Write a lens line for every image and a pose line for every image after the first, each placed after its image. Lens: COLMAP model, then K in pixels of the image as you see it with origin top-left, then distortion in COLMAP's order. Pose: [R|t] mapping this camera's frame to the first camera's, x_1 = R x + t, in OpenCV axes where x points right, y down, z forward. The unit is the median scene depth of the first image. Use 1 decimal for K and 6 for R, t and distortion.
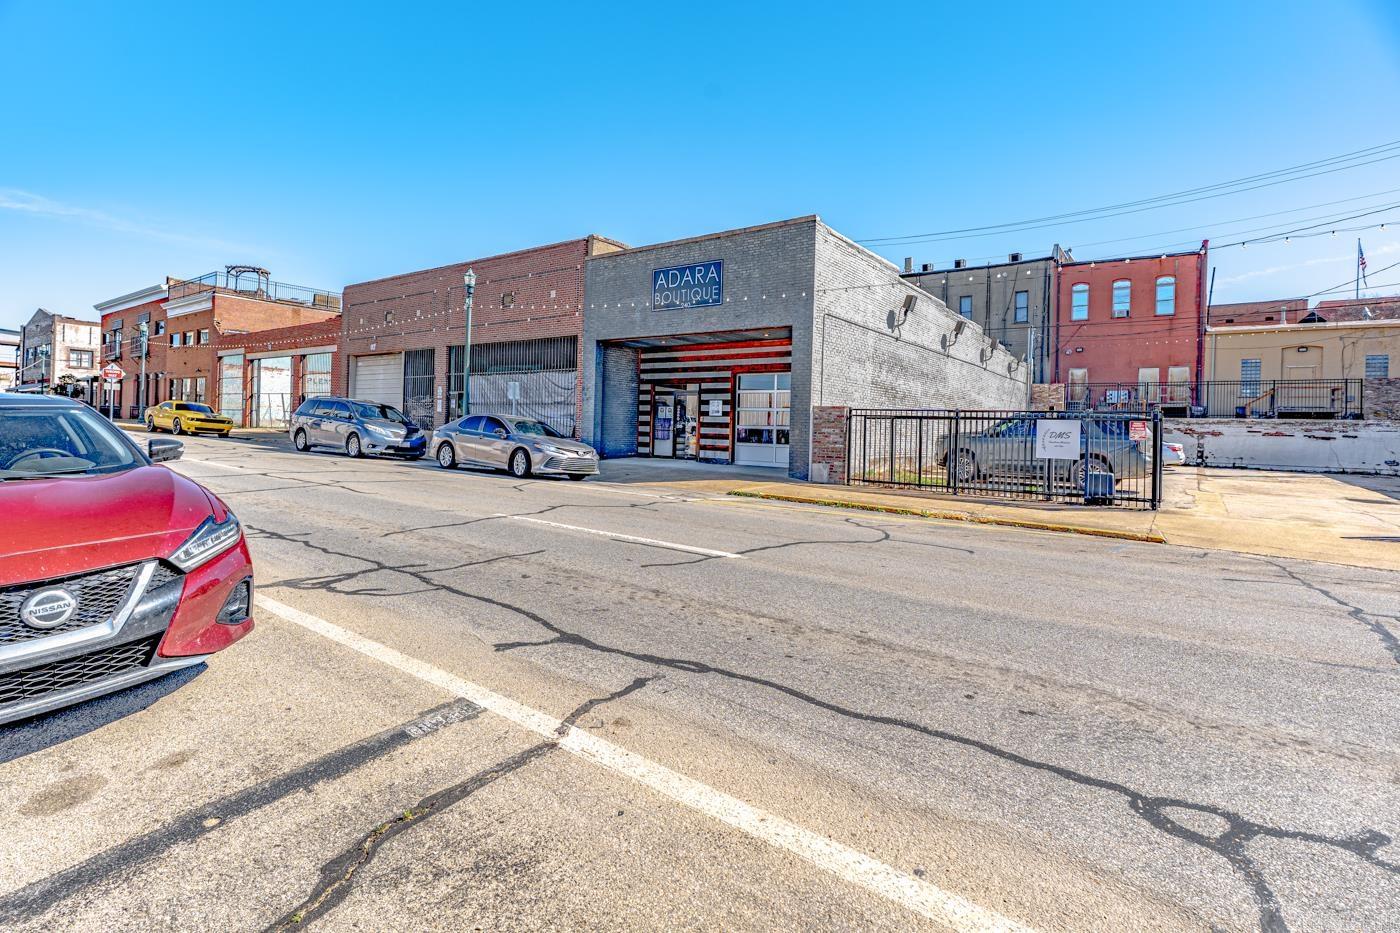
lens RADIAL K [[685.8, 0, 696.2], [0, 685.8, 440.4], [0, 0, 1]] dist [-0.013943, -0.000124]
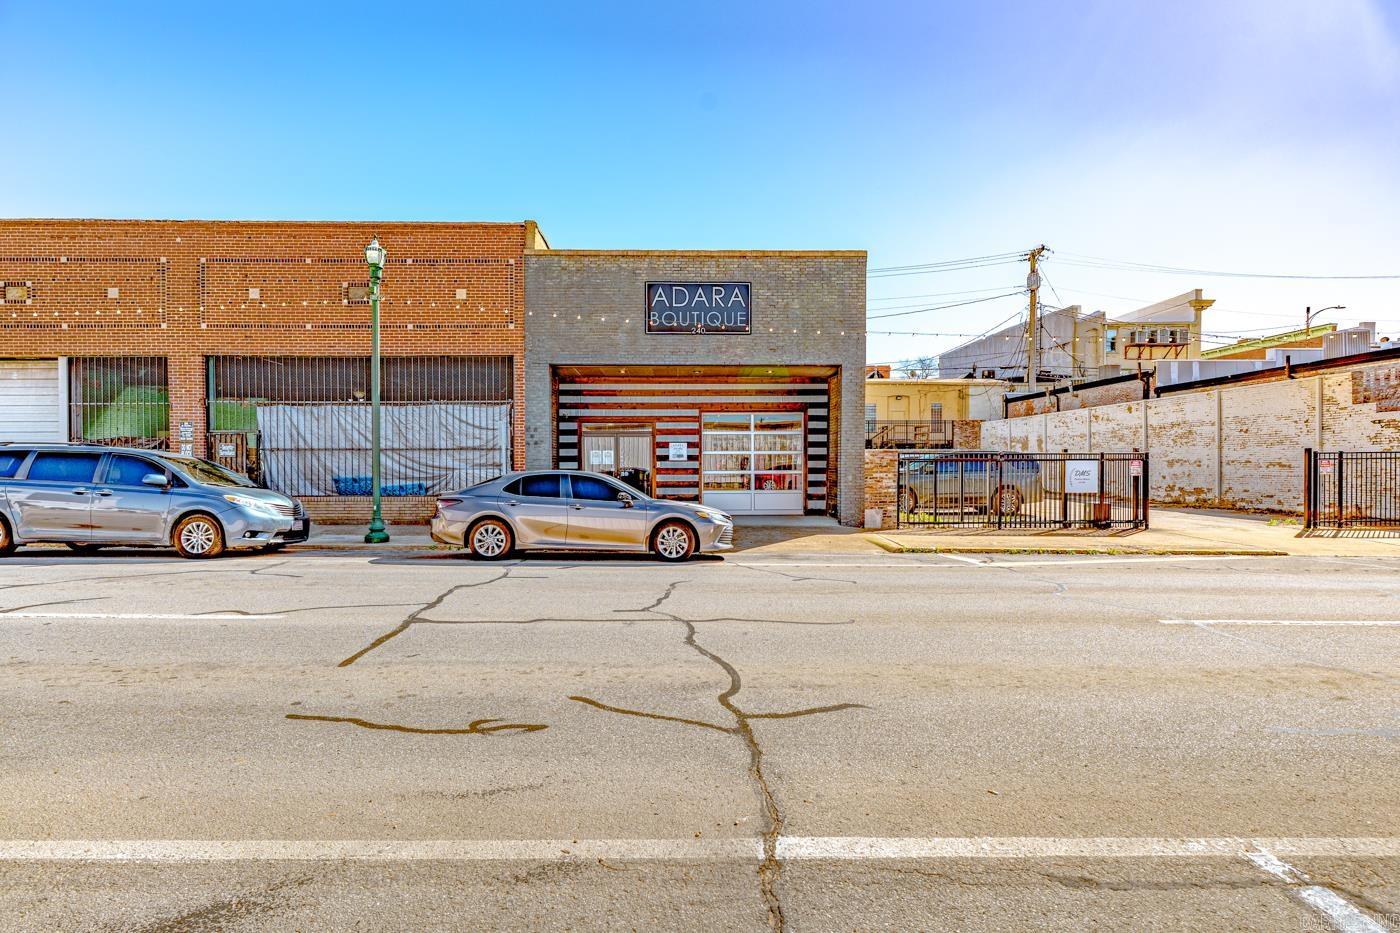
lens RADIAL K [[681.5, 0, 700.0], [0, 681.5, 466.5], [0, 0, 1]] dist [-0.000111, -0.000137]
pose [[0.783741, -0.031630, 0.620282, -0.484626], [0.036172, 0.999332, 0.005255, -0.032543], [-0.620034, 0.018318, 0.784361, 0.318392]]
